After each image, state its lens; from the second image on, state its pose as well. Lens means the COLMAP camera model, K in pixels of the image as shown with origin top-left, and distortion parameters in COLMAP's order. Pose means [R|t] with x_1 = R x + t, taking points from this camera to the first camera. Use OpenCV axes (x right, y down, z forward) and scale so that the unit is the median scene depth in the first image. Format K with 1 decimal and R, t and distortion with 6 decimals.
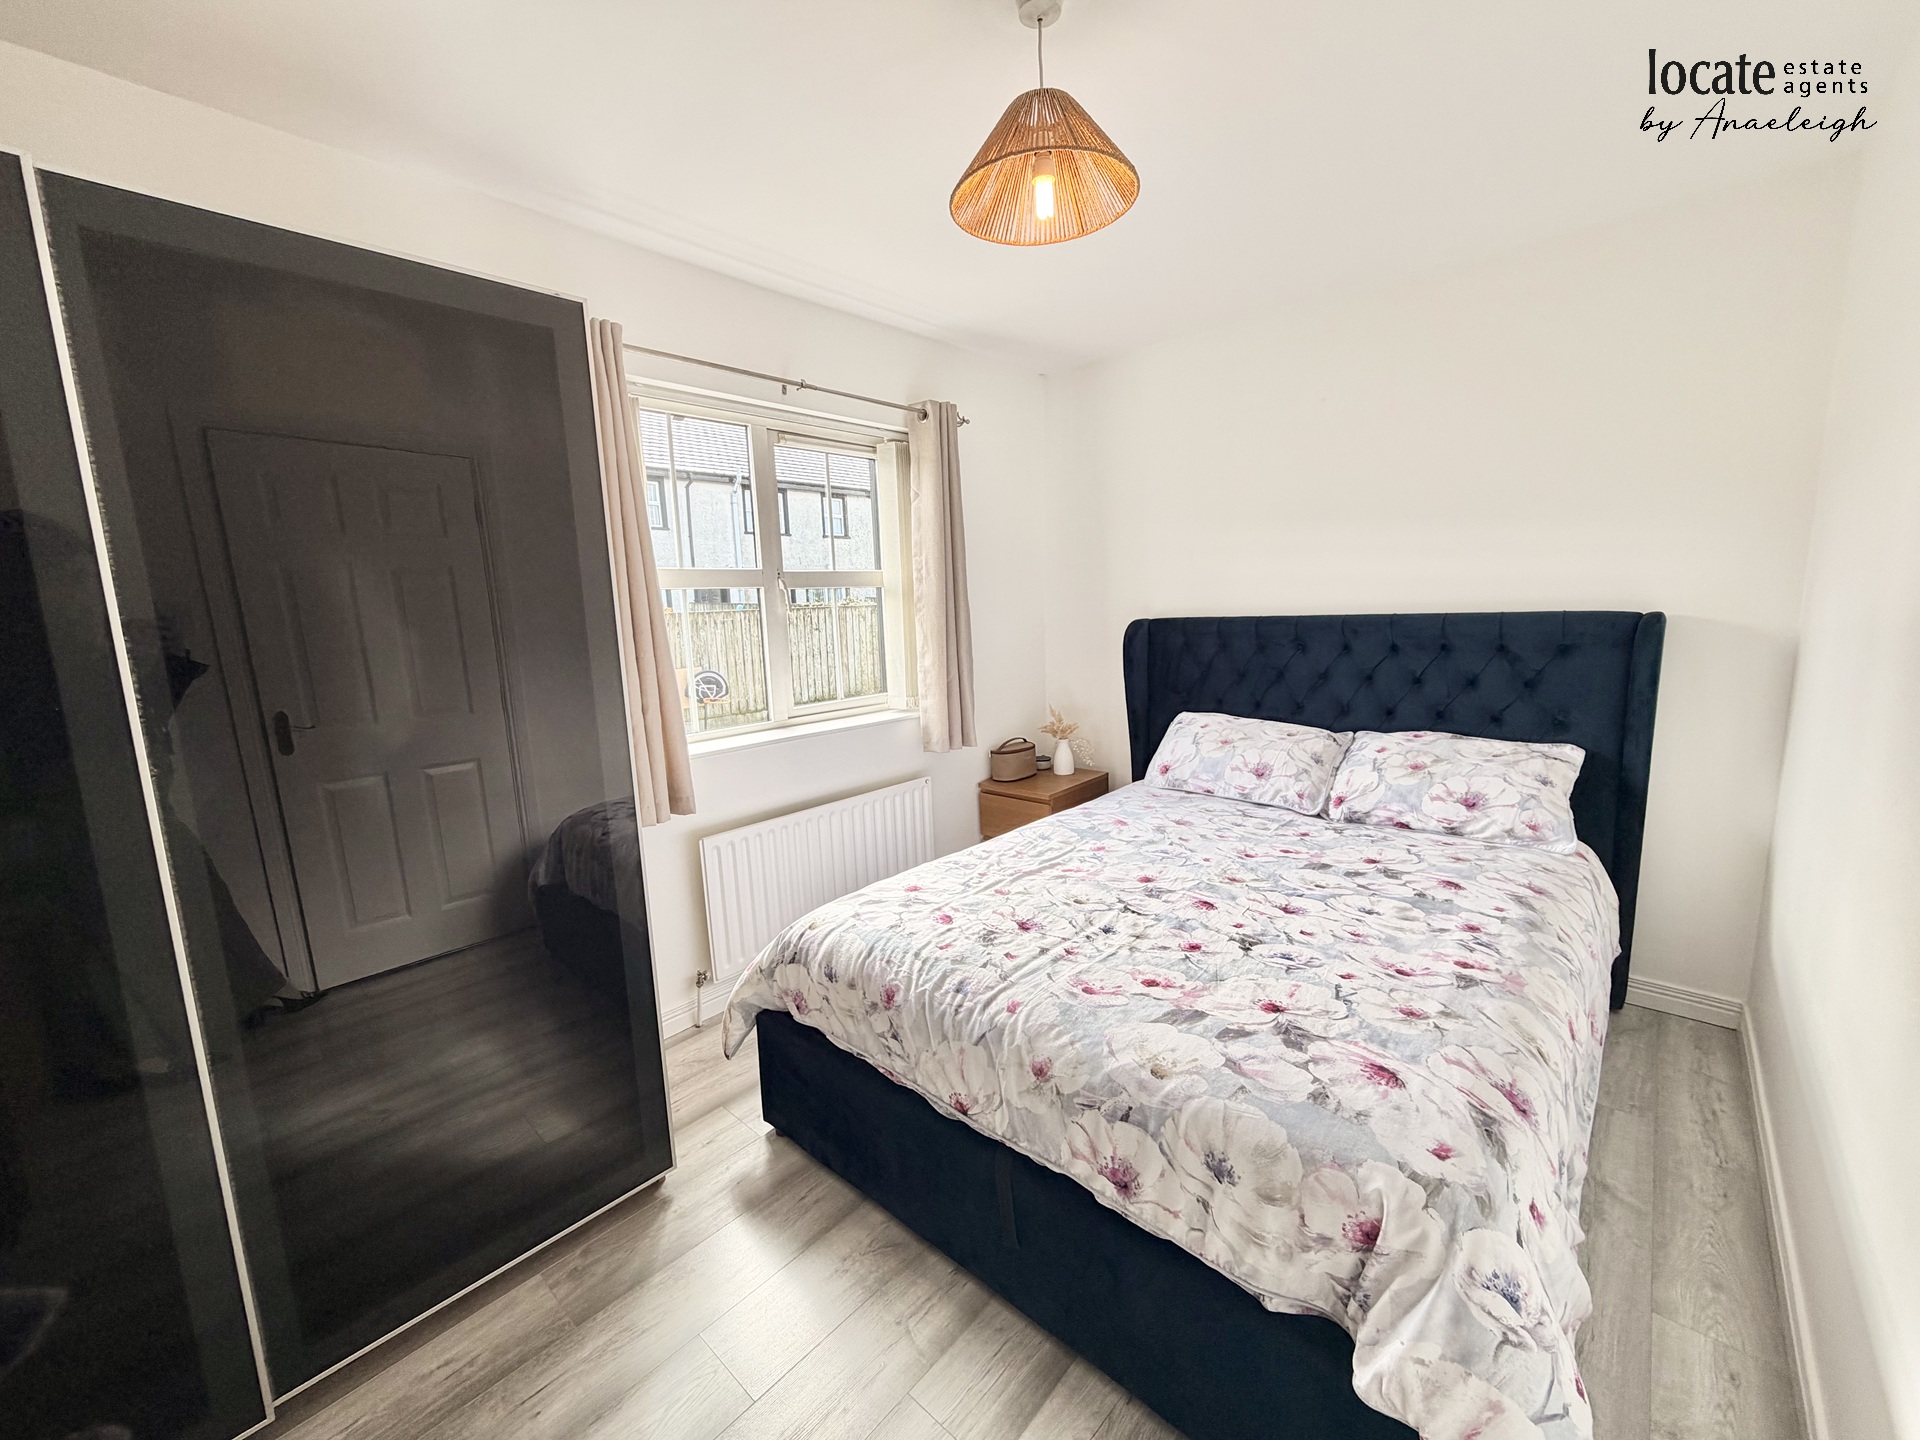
lens RADIAL K [[764.9, 0, 954.1], [0, 764.9, 724.4], [0, 0, 1]] dist [-0.000967, 0.000156]
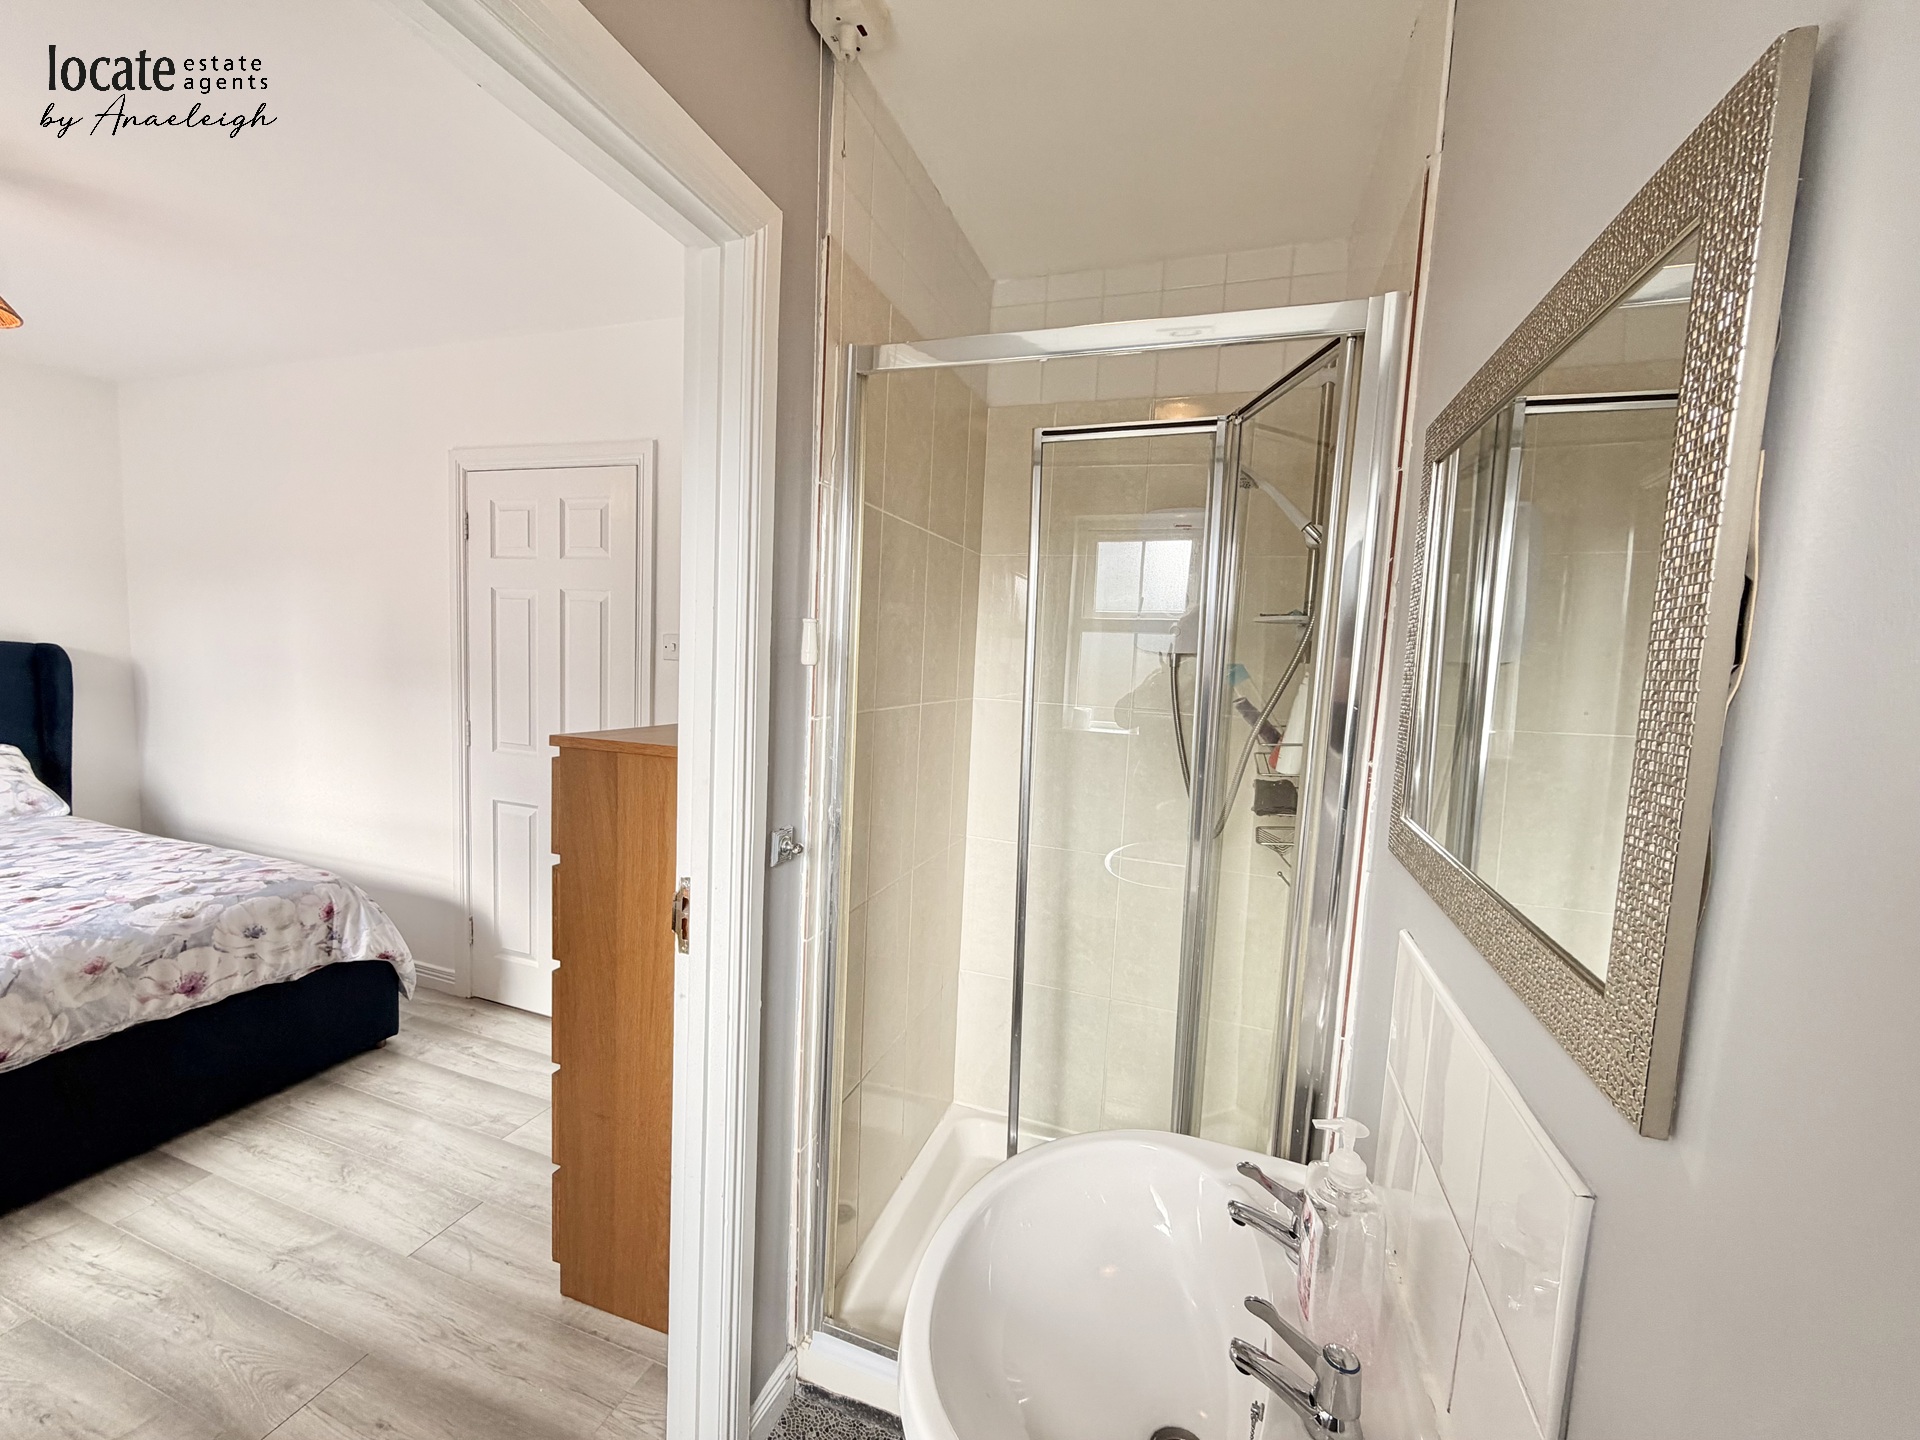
lens RADIAL K [[764.9, 0, 954.1], [0, 764.9, 724.4], [0, 0, 1]] dist [-0.000967, 0.000156]
pose [[-0.397342, -0.069078, 0.915067, -1.422620], [0.110284, 0.986341, 0.122347, 0.019054], [-0.911019, 0.149531, -0.384297, 0.045009]]
